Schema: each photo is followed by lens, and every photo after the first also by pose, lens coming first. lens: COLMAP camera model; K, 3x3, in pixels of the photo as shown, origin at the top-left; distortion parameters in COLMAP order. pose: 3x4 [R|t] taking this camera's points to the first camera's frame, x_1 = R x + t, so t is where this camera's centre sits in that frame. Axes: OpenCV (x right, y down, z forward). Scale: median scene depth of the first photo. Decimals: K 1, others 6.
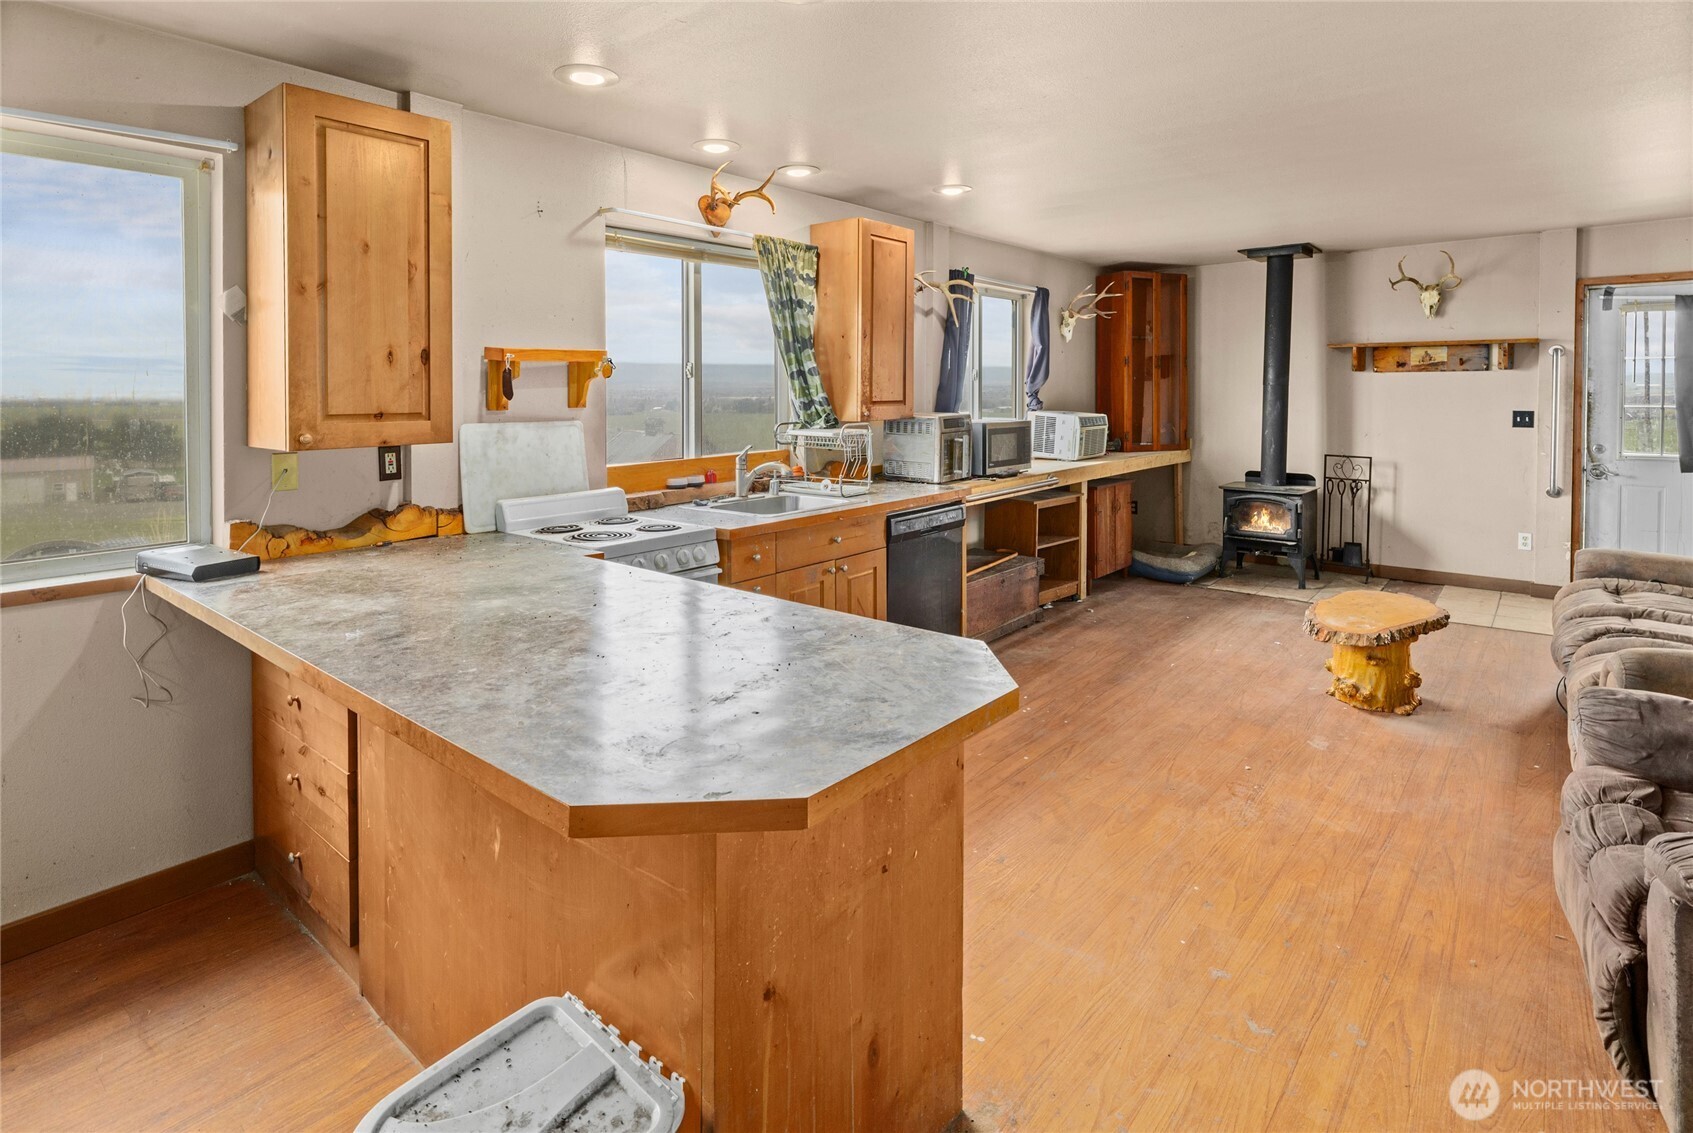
lens RADIAL K [[865.8, 0, 845.9], [0, 865.8, 413.8], [0, 0, 1]] dist [-0.000267, 0.000230]
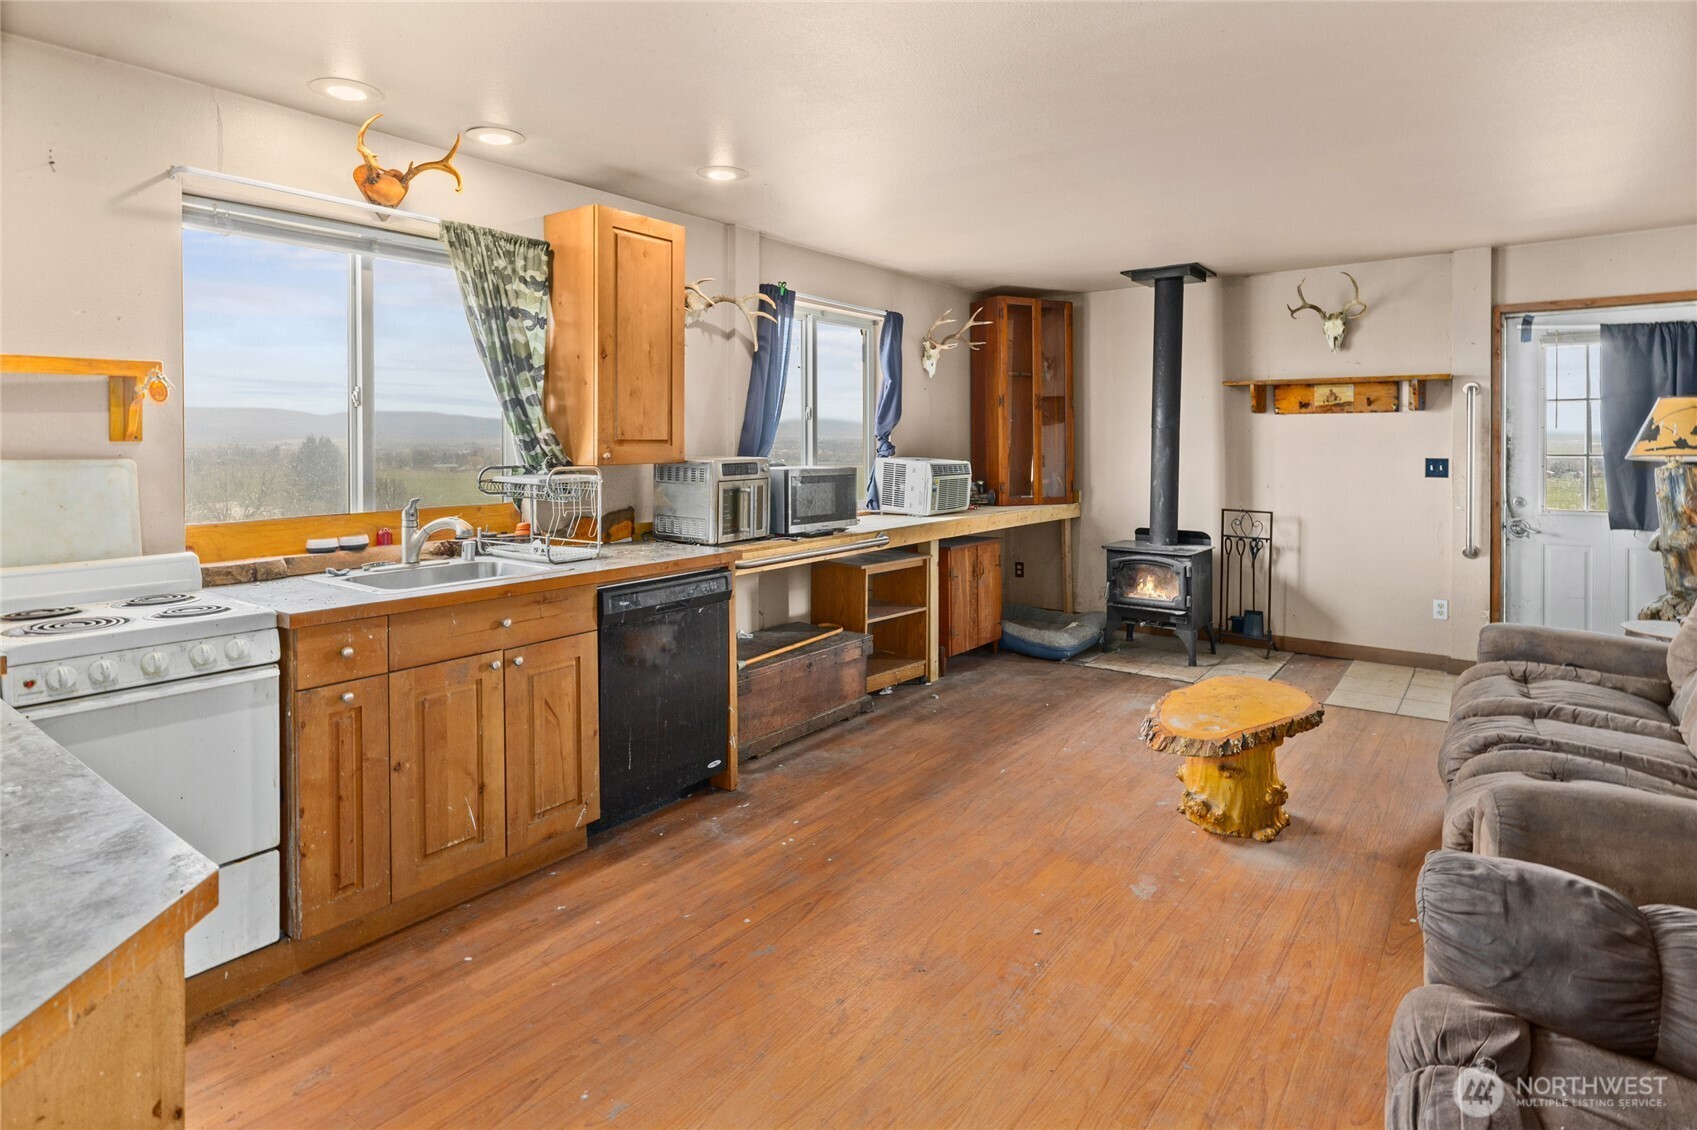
lens RADIAL K [[904.4, 0, 848.3], [0, 904.4, 449.1], [0, 0, 1]] dist [-0.002822, -0.000357]
pose [[0.998558, 0.004126, 0.053520, 0.181633], [-0.003048, 0.999791, -0.020214, 0.009277], [-0.053592, 0.020022, 0.998362, 0.160639]]
